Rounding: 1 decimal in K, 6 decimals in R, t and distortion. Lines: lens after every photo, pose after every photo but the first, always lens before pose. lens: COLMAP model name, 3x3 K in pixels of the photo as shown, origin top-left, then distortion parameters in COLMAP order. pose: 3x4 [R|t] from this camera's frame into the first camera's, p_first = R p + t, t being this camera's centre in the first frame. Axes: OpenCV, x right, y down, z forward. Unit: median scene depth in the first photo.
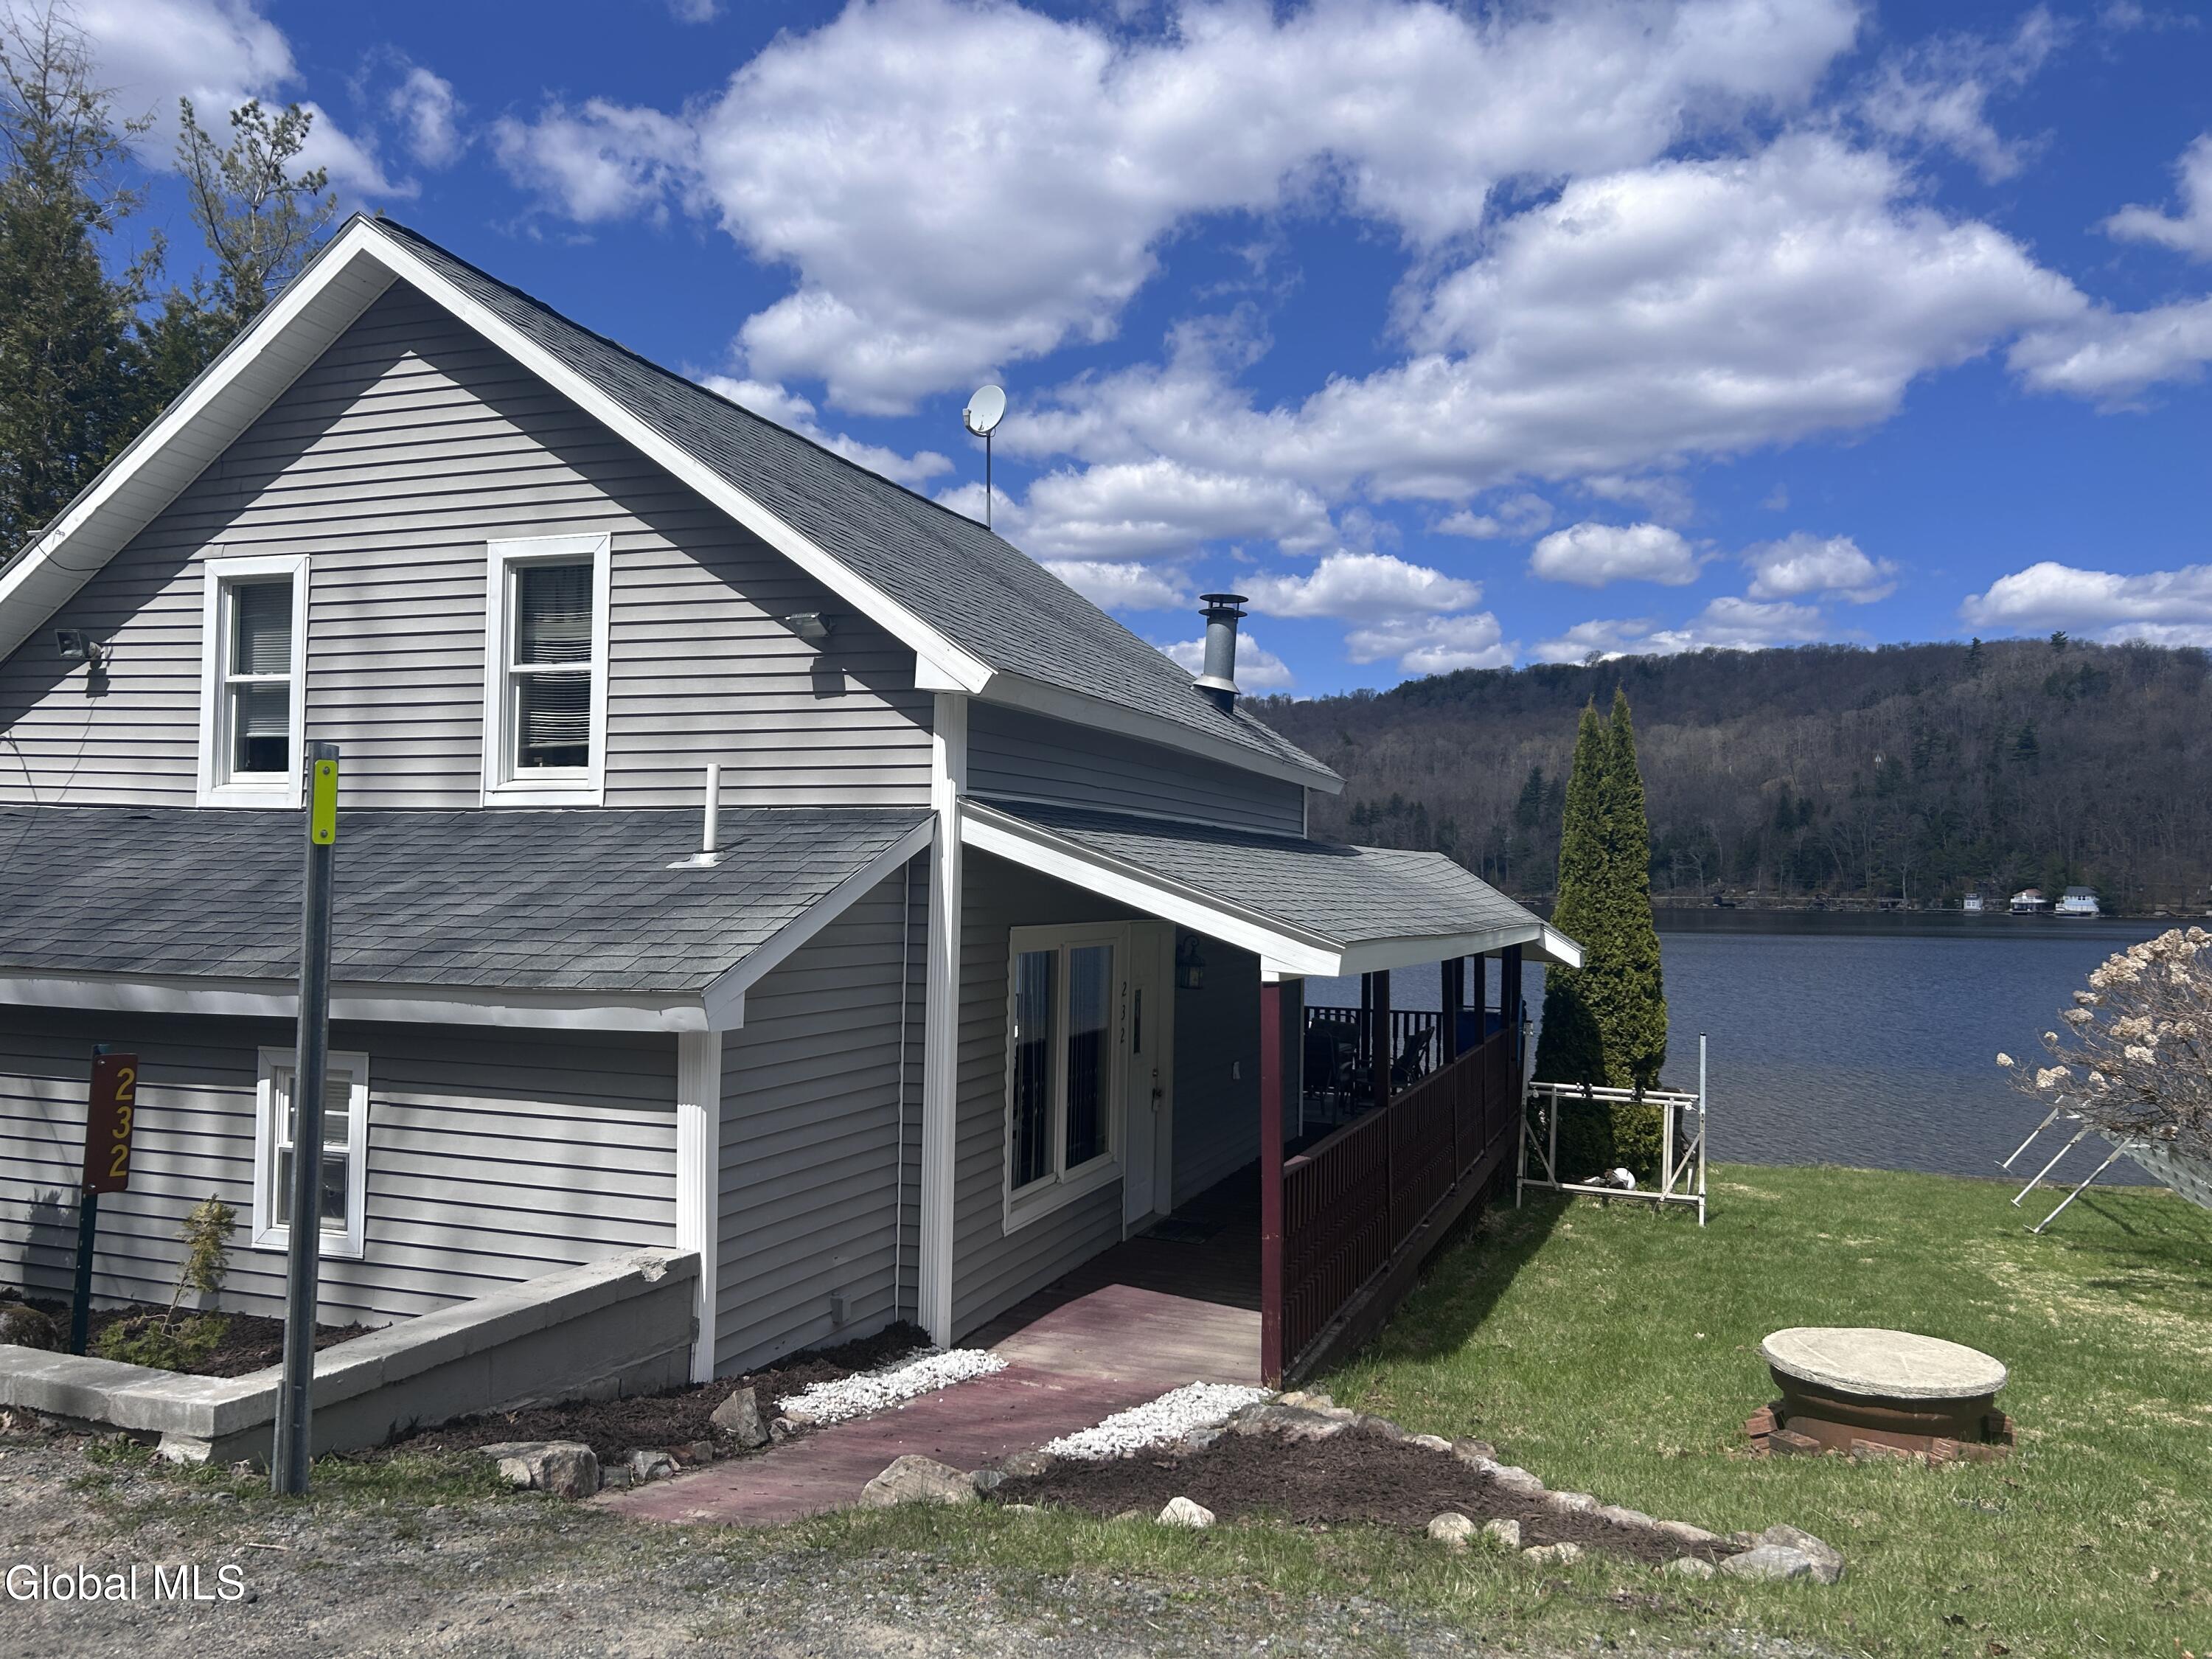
lens RADIAL K [[1723.2, 0, 1071.4], [0, 1723.2, 864.5], [0, 0, 1]] dist [0.034303, 0.001801]
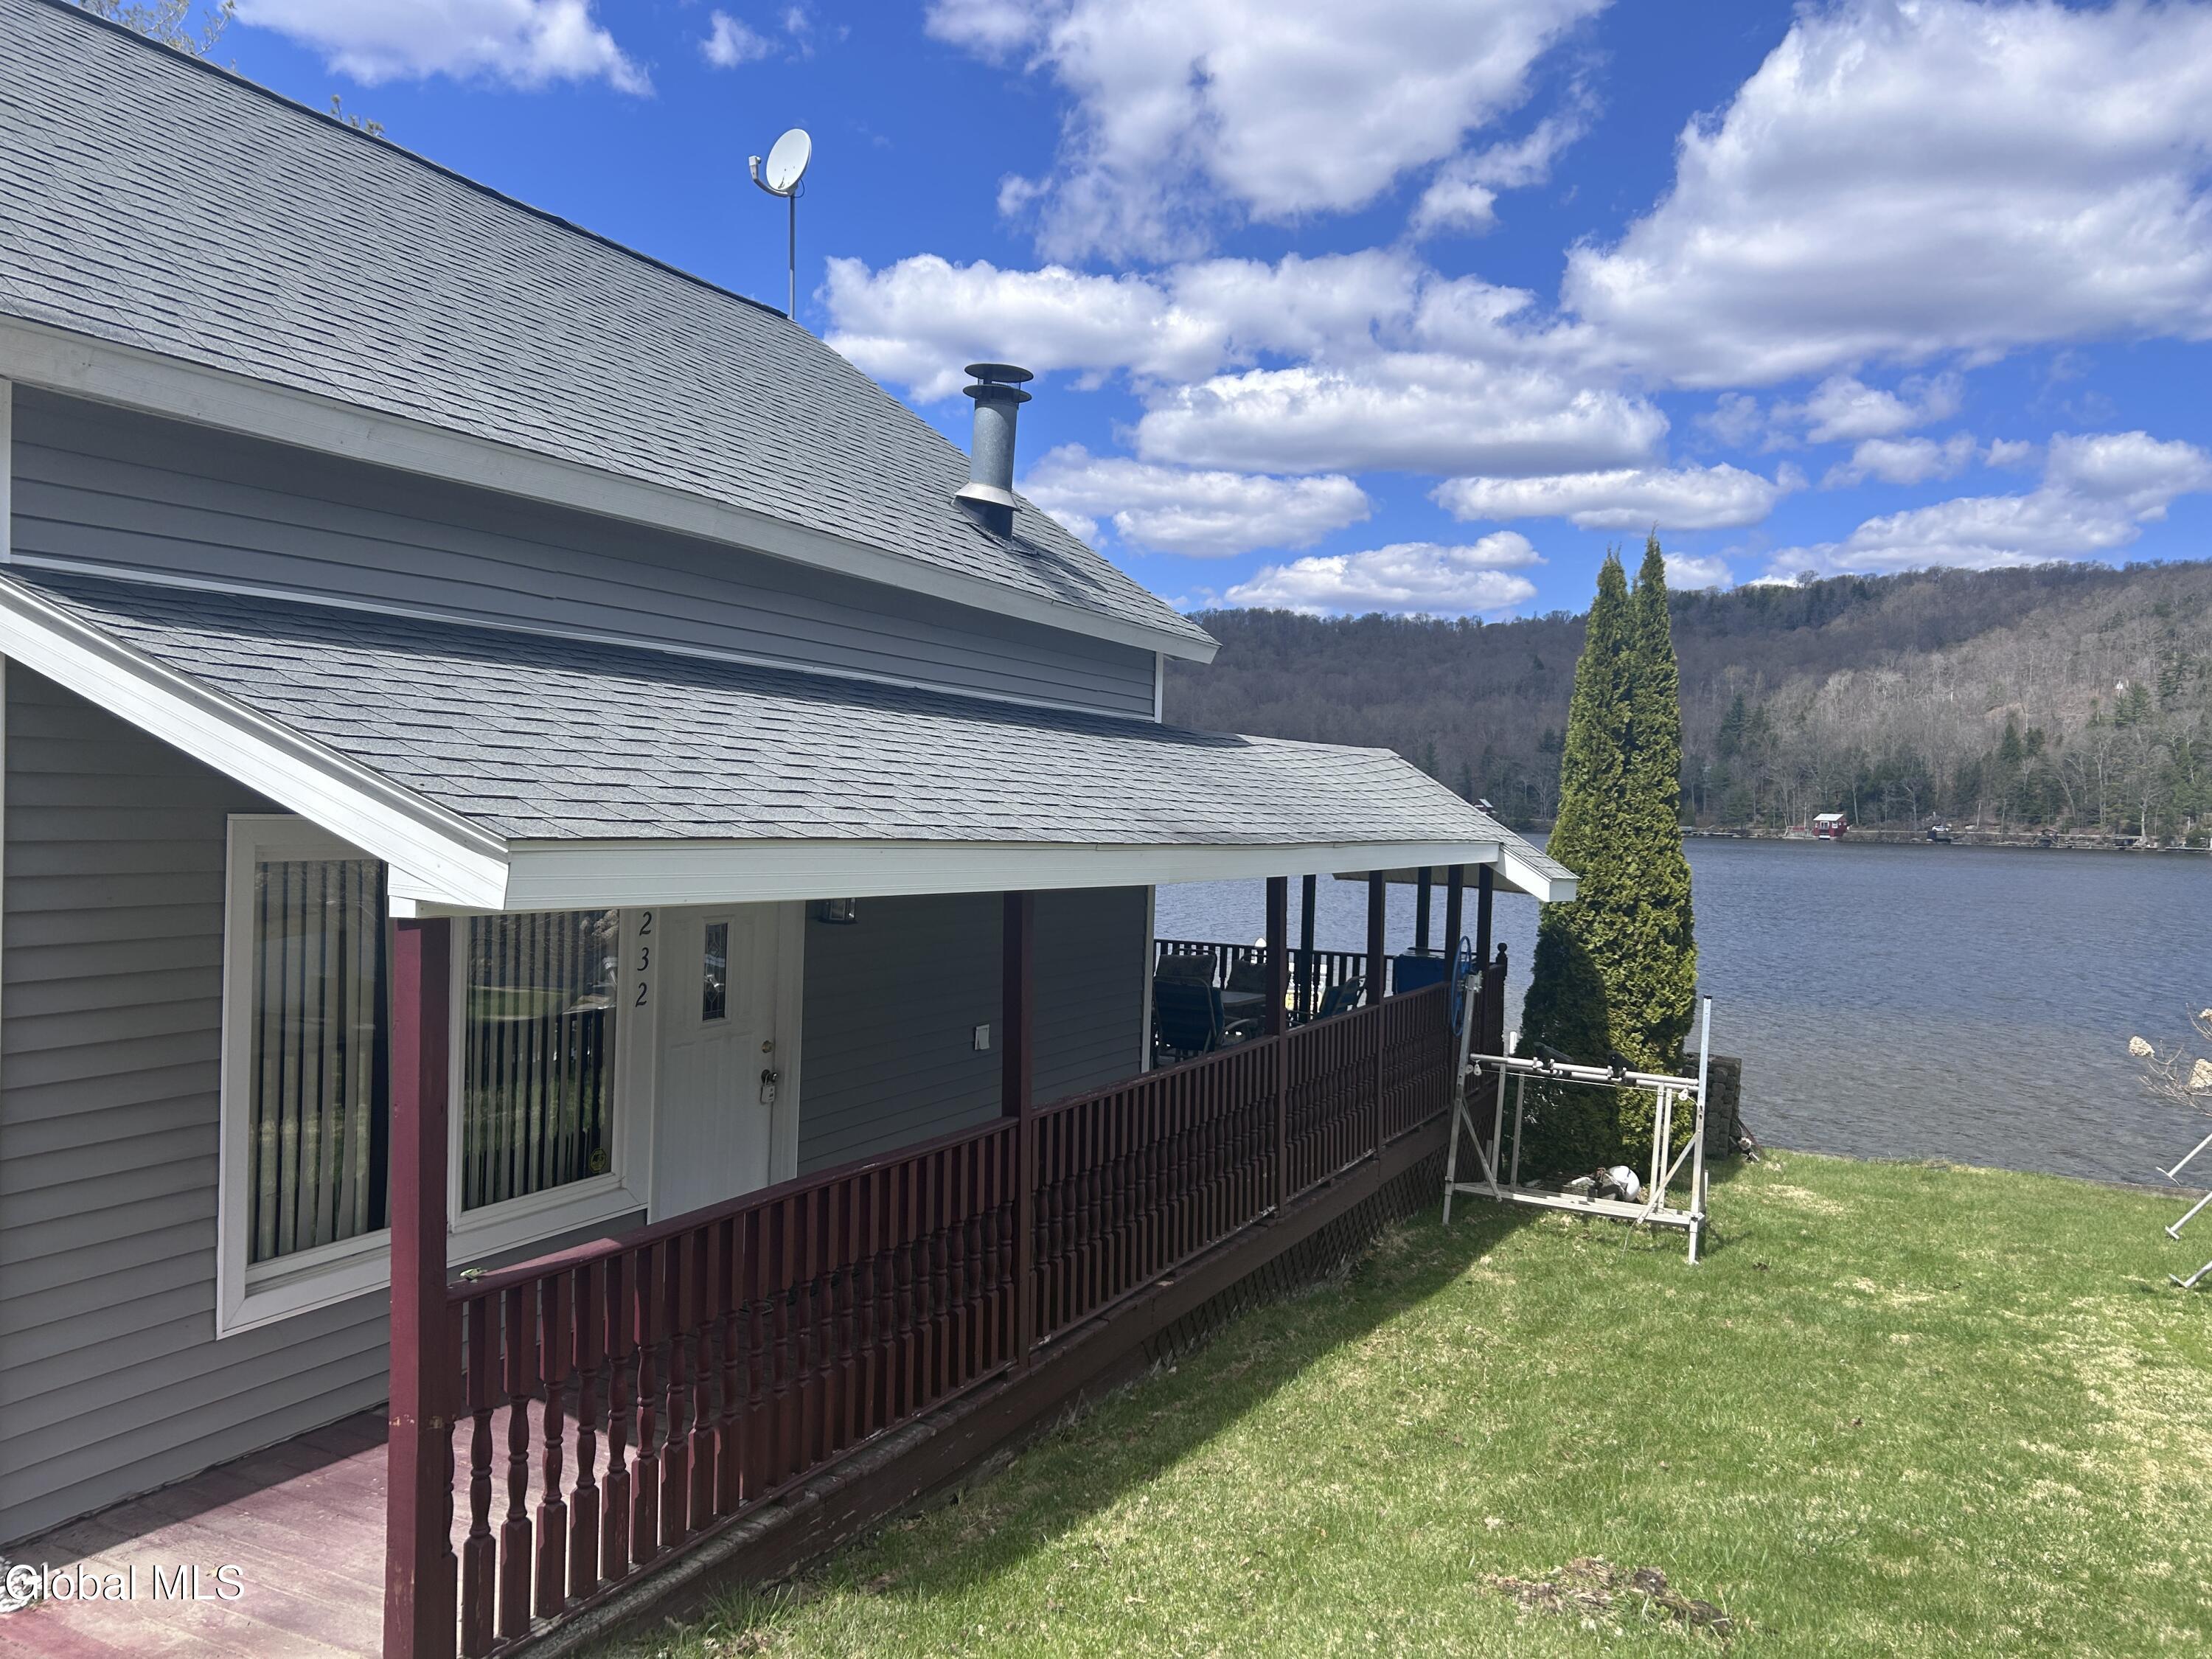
lens RADIAL K [[1681.3, 0, 1093.4], [0, 1681.3, 864.9], [0, 0, 1]] dist [0.028456, -0.003447]
pose [[0.993601, 0.019312, -0.111280, 0.162874], [-0.014355, 0.998876, 0.045175, 0.012882], [0.112027, -0.043288, 0.992762, 0.238388]]
